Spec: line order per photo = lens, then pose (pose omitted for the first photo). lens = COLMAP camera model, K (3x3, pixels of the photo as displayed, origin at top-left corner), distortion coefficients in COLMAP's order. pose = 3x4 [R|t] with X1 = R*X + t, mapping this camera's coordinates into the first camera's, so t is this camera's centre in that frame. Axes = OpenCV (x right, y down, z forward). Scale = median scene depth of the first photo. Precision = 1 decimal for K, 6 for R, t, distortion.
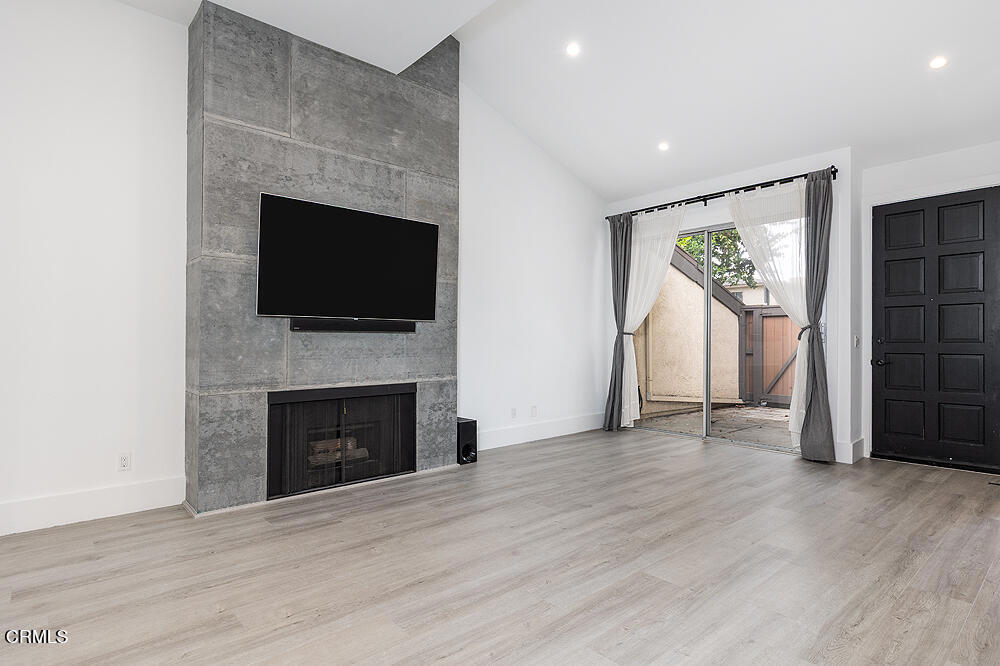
lens RADIAL K [[512.3, 0, 500.0], [0, 512.3, 339.6], [0, 0, 1]] dist [0.000404, 0.000246]
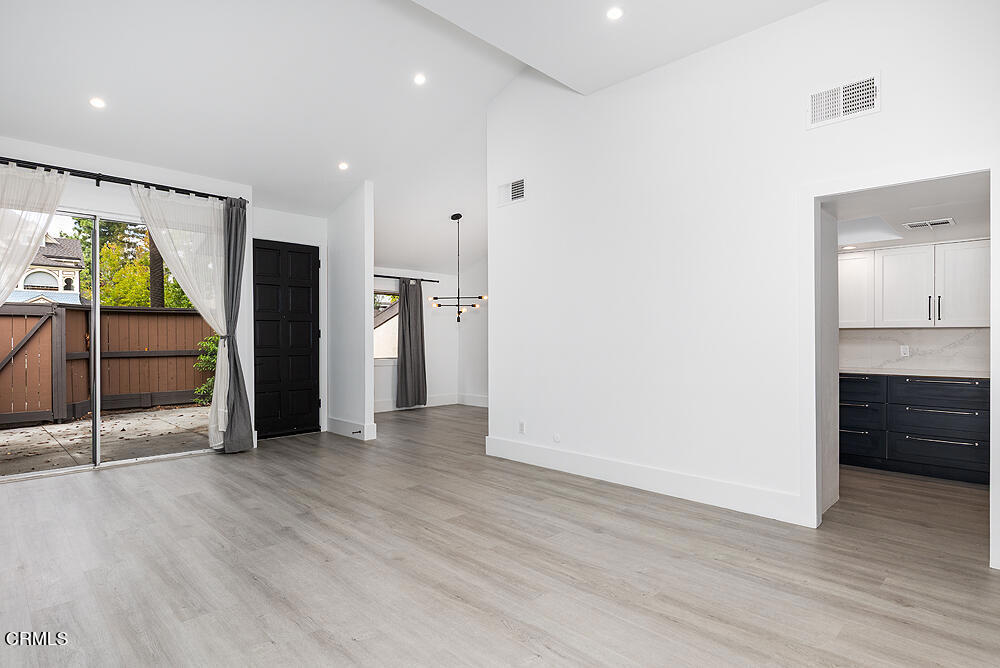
lens RADIAL K [[533.8, 0, 488.3], [0, 533.8, 336.9], [0, 0, 1]] dist [0.000096, 0.000089]
pose [[-0.042470, 0.004919, 0.999086, -0.727769], [0.000468, 0.999988, -0.004903, -0.017489], [-0.999098, 0.000259, -0.042472, 0.597157]]
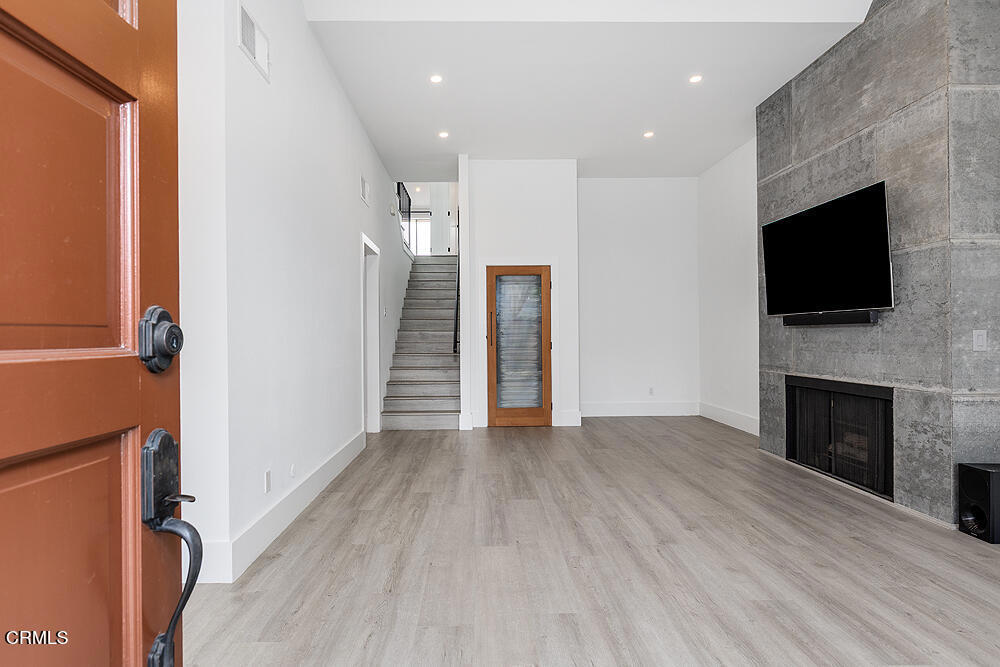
lens RADIAL K [[533.8, 0, 488.3], [0, 533.8, 336.4], [0, 0, 1]] dist [0.000096, 0.000089]
pose [[-0.636725, 0.005103, -0.771074, 0.951323], [0.009225, 0.999957, -0.001001, 0.001148], [0.771035, -0.007751, -0.636745, 1.163285]]
